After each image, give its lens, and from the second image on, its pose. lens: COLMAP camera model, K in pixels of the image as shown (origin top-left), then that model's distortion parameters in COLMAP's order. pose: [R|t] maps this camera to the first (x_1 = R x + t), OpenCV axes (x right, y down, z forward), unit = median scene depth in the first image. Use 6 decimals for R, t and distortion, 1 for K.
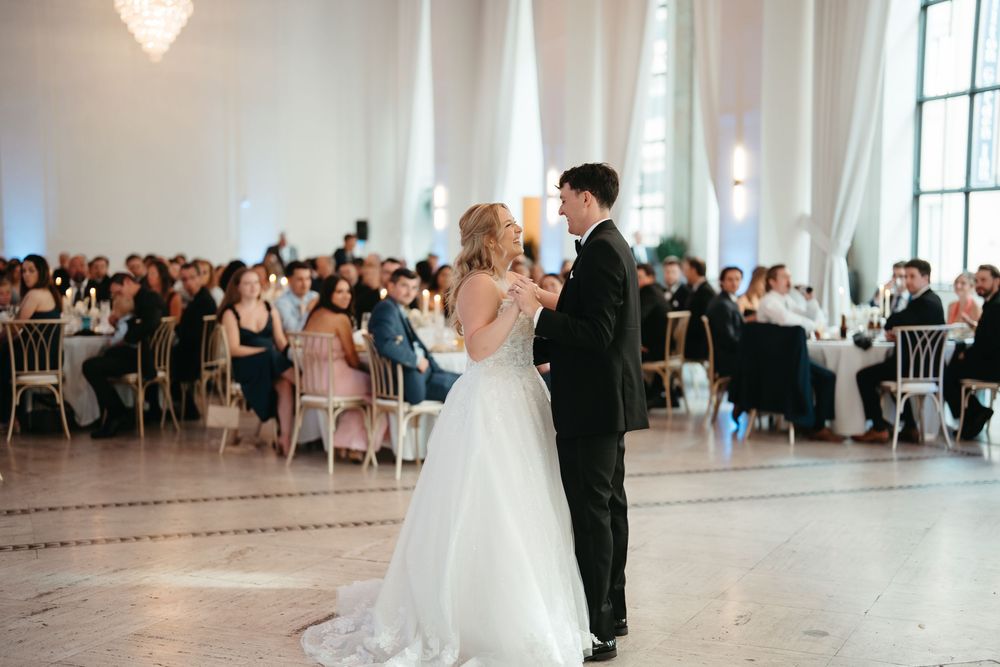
lens RADIAL K [[1419.9, 0, 525.0], [0, 1419.9, 360.1], [0, 0, 1]] dist [-0.150033, 1.112299]
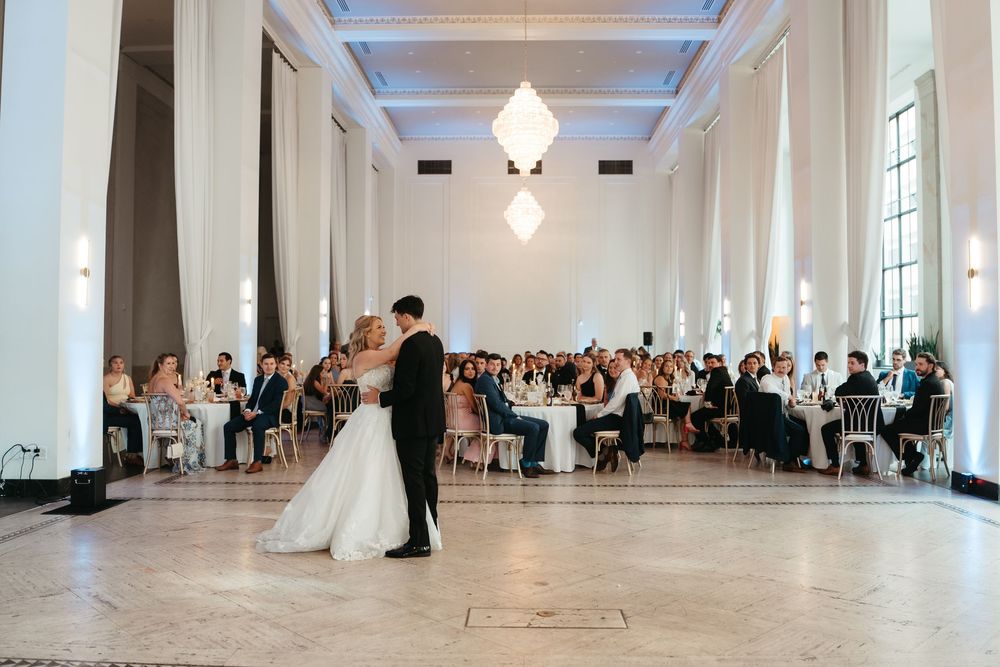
lens RADIAL K [[842.9, 0, 500.0], [0, 842.9, 333.5], [0, 0, 1]] dist [-0.041193, -0.044057]
pose [[0.924683, -0.010645, -0.380589, 0.269681], [-0.027829, 0.995046, -0.095443, 0.004883], [0.379720, 0.098845, 0.919806, 0.056484]]
